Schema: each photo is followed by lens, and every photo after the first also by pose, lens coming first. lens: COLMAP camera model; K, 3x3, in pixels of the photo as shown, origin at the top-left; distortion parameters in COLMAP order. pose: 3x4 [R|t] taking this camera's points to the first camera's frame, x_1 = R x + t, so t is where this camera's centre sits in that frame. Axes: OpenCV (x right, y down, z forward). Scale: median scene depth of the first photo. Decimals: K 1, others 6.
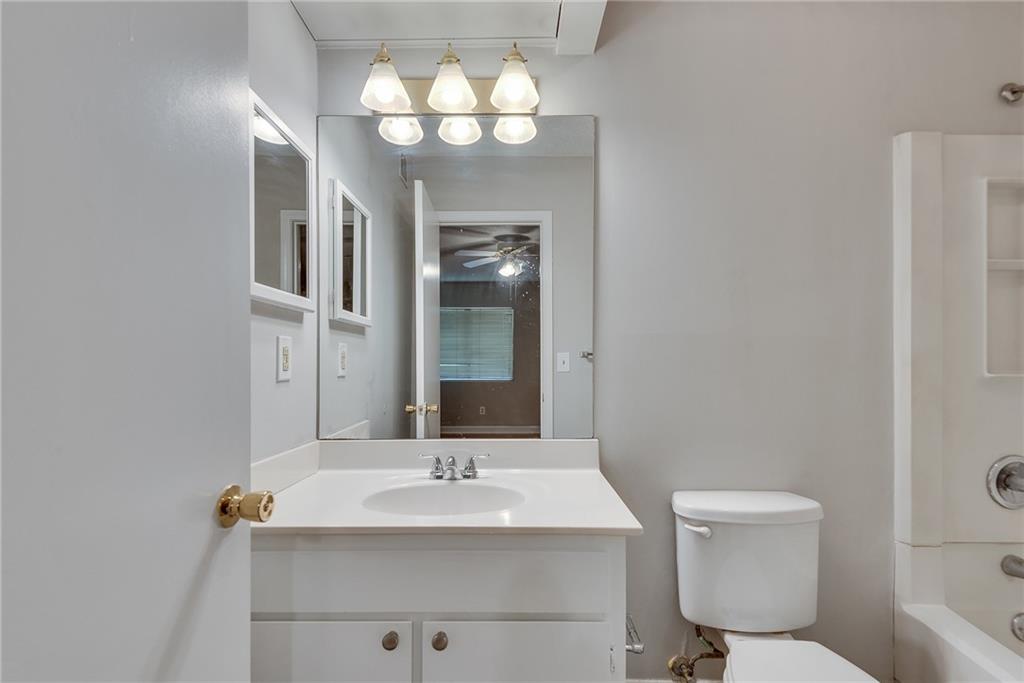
lens RADIAL K [[468.6, 0, 492.5], [0, 468.6, 370.0], [0, 0, 1]] dist [0.015010, -0.007335]
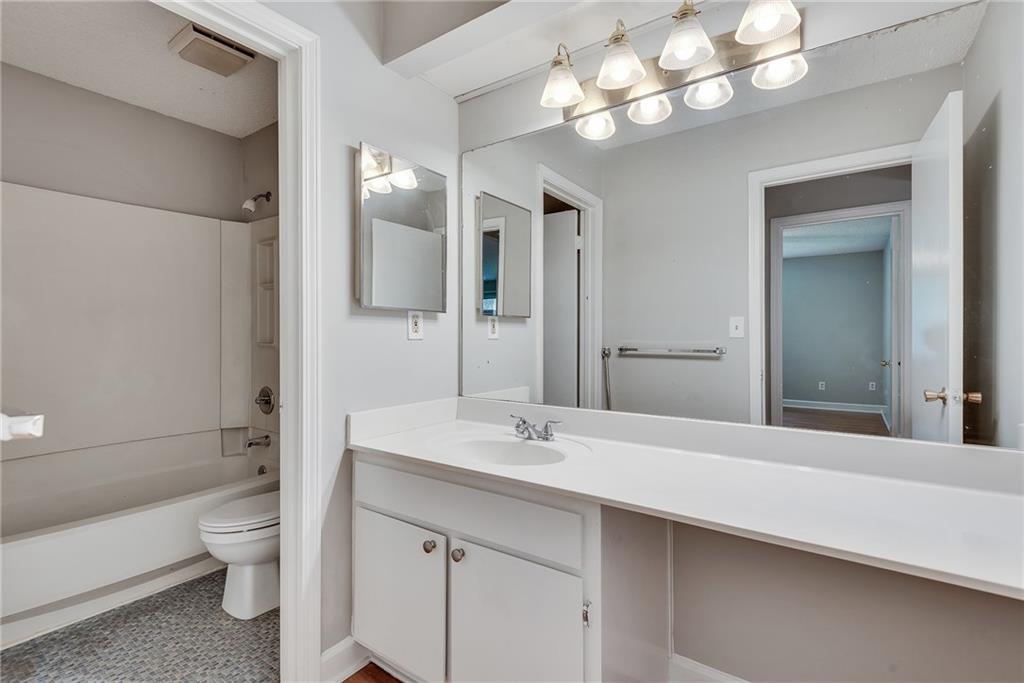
lens RADIAL K [[468.6, 0, 516.0], [0, 468.6, 332.3], [0, 0, 1]] dist [0.015010, -0.007335]
pose [[0.838419, -0.010434, -0.544926, 0.571424], [-0.003907, 0.999676, -0.025153, -0.003174], [0.545012, 0.023218, 0.838107, -0.007711]]
